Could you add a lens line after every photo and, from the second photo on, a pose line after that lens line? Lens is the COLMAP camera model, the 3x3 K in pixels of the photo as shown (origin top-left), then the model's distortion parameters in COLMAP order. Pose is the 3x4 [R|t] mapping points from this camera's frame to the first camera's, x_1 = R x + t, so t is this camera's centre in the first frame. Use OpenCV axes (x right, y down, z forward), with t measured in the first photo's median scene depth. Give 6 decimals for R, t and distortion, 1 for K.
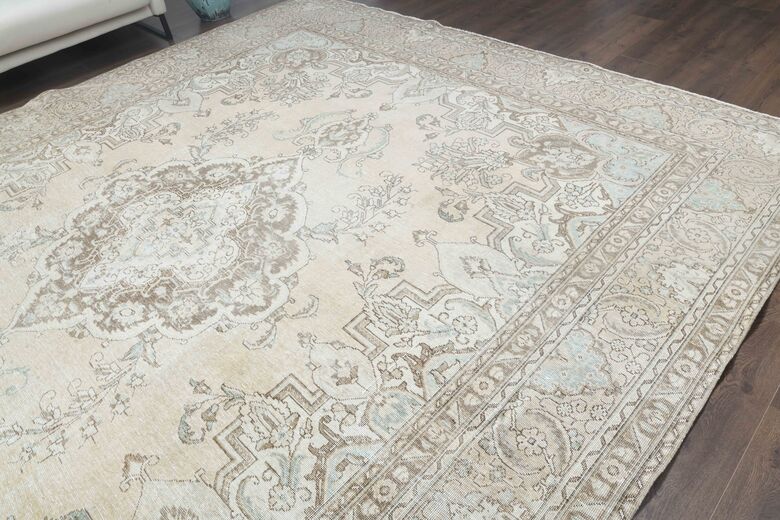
lens RADIAL K [[536.0, 0, 392.7], [0, 536.0, 263.0], [0, 0, 1]] dist [-0.051893, 0.044967]
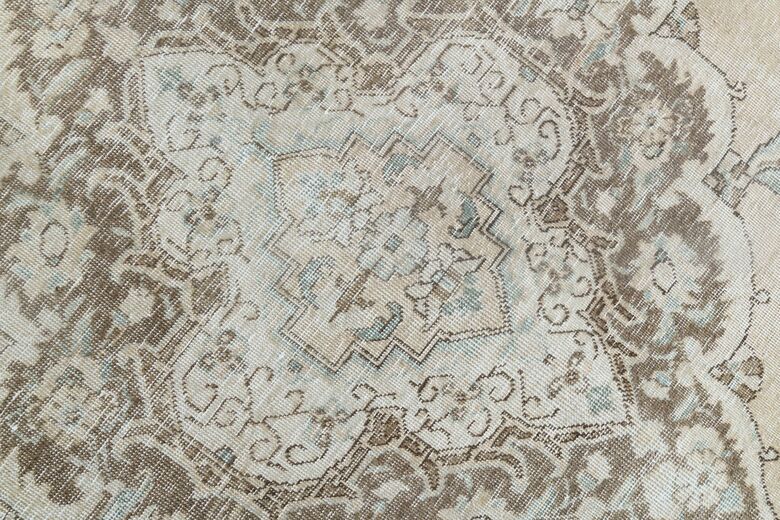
lens RADIAL K [[536.0, 0, 392.7], [0, 536.0, 263.0], [0, 0, 1]] dist [-0.051893, 0.044967]
pose [[0.108454, 0.993562, 0.032739, -0.398723], [-0.767177, 0.062708, 0.638363, -0.266558], [0.632200, -0.094350, 0.769039, 0.729397]]
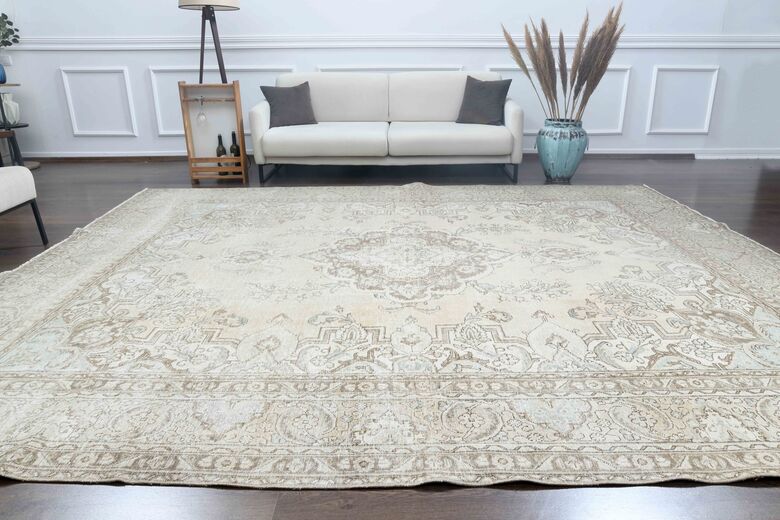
lens RADIAL K [[551.3, 0, 403.1], [0, 551.3, 259.1], [0, 0, 1]] dist [-0.054982, 0.047641]
pose [[0.700307, 0.319513, -0.638344, 0.544237], [-0.536111, 0.825855, -0.174782, 0.215115], [0.471334, 0.464624, 0.749646, -0.132888]]
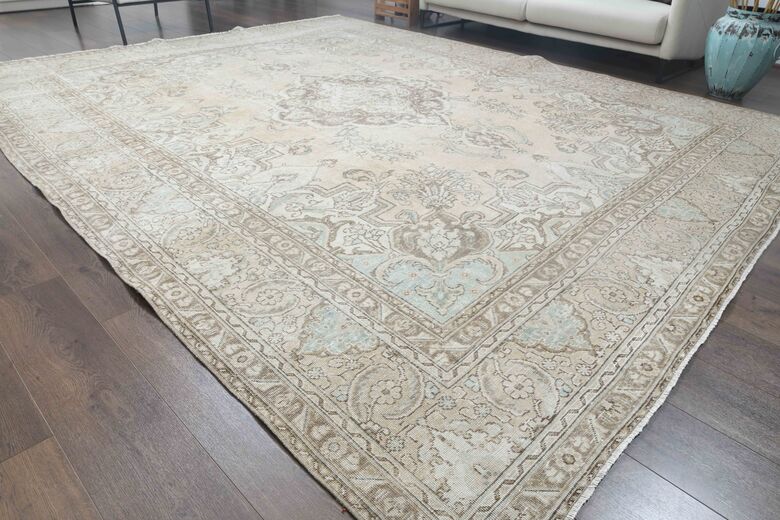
lens RADIAL K [[536.0, 0, 392.7], [0, 536.0, 263.0], [0, 0, 1]] dist [-0.051893, 0.044967]
pose [[-0.017658, 0.619430, -0.784853, 1.051392], [-0.728007, 0.530096, 0.434746, -0.513866], [0.685342, 0.579055, 0.441589, 0.639728]]
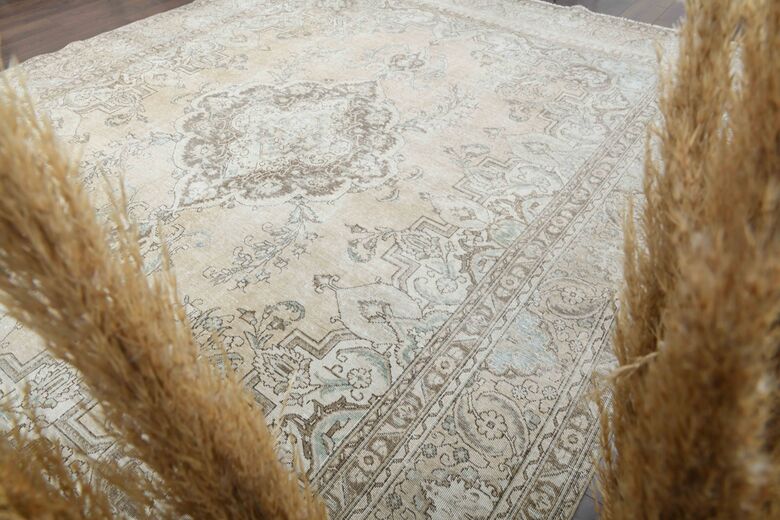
lens RADIAL K [[536.0, 0, 392.7], [0, 536.0, 263.0], [0, 0, 1]] dist [-0.051893, 0.044967]
pose [[-0.989407, 0.144039, -0.018088, -0.554320], [-0.019720, -0.009912, 0.999756, -1.203154], [0.143825, 0.989522, 0.012647, 1.266002]]
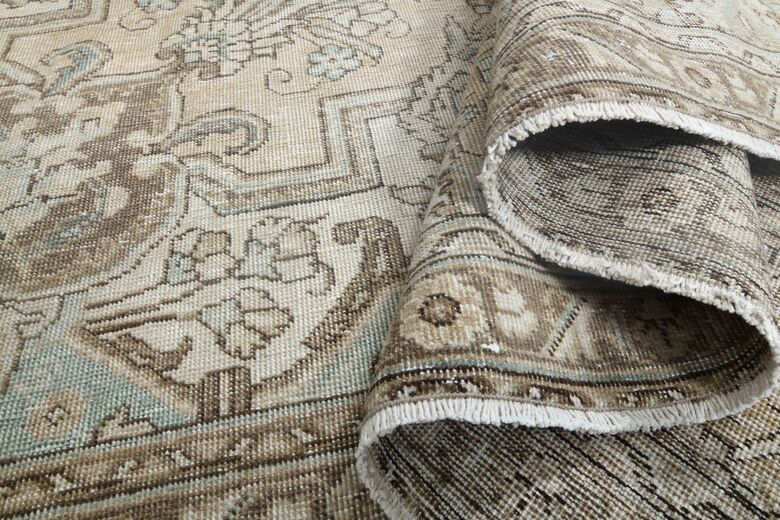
lens RADIAL K [[536.0, 0, 392.7], [0, 536.0, 263.0], [0, 0, 1]] dist [-0.051893, 0.044967]
pose [[-0.583192, 0.713649, -0.388062, 0.357904], [-0.528221, 0.029776, 0.848585, -0.516194], [0.617146, 0.699870, 0.359600, 1.105830]]
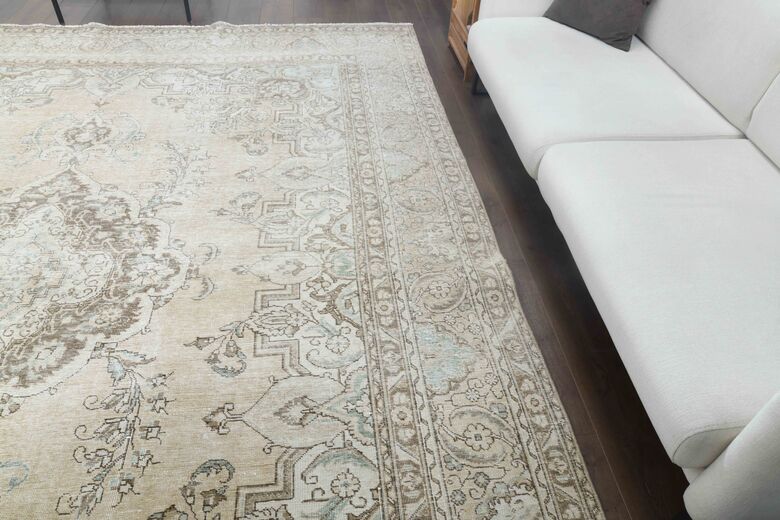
lens RADIAL K [[536.0, 0, 392.7], [0, 536.0, 263.0], [0, 0, 1]] dist [-0.051893, 0.044967]
pose [[-0.633524, 0.572920, -0.520010, -0.357909], [-0.553358, 0.134243, 0.822054, -1.080262], [0.540779, 0.808543, 0.231984, 1.088179]]
